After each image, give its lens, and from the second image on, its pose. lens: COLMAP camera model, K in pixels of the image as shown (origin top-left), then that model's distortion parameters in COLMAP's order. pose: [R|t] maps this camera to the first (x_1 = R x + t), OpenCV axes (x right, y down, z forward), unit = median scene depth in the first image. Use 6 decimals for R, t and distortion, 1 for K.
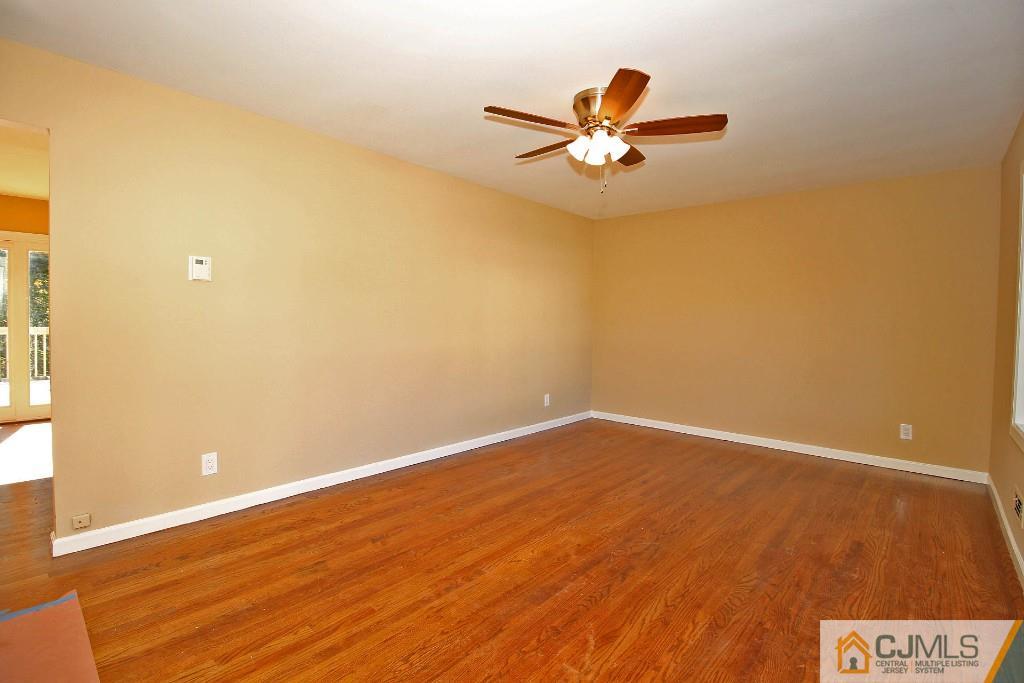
lens RADIAL K [[475.9, 0, 515.2], [0, 475.9, 341.0], [0, 0, 1]] dist [-0.007832, -0.008803]
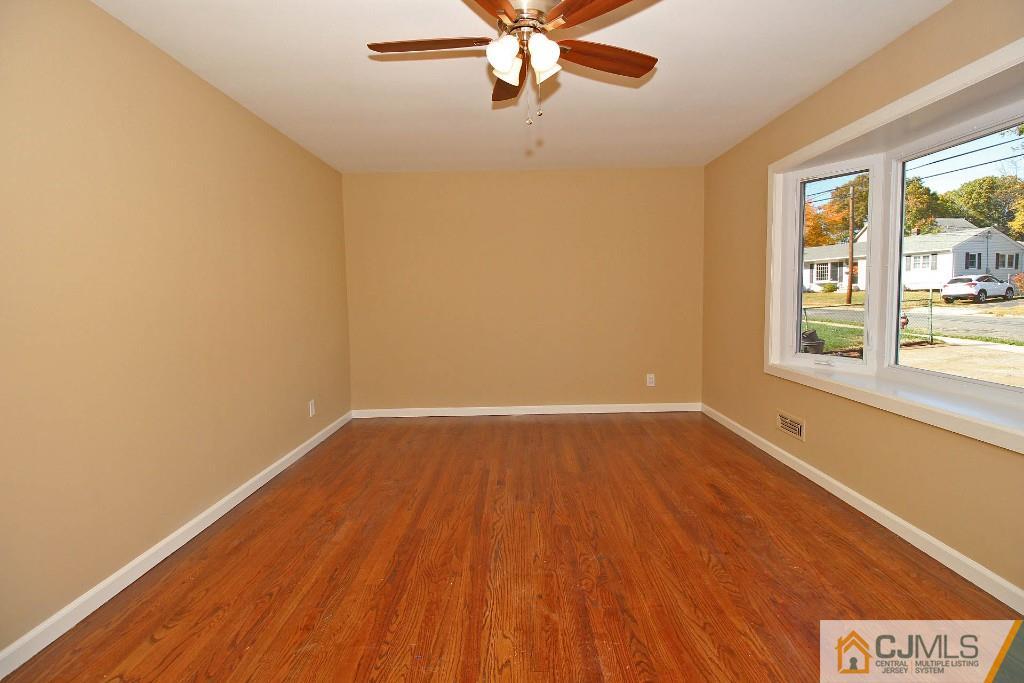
lens RADIAL K [[475.9, 0, 510.5], [0, 475.9, 332.3], [0, 0, 1]] dist [-0.007832, -0.008803]
pose [[0.750956, -0.082861, 0.655133, -0.323371], [0.062735, 0.996561, 0.054134, -0.027272], [-0.657366, 0.000448, 0.753572, 0.420275]]
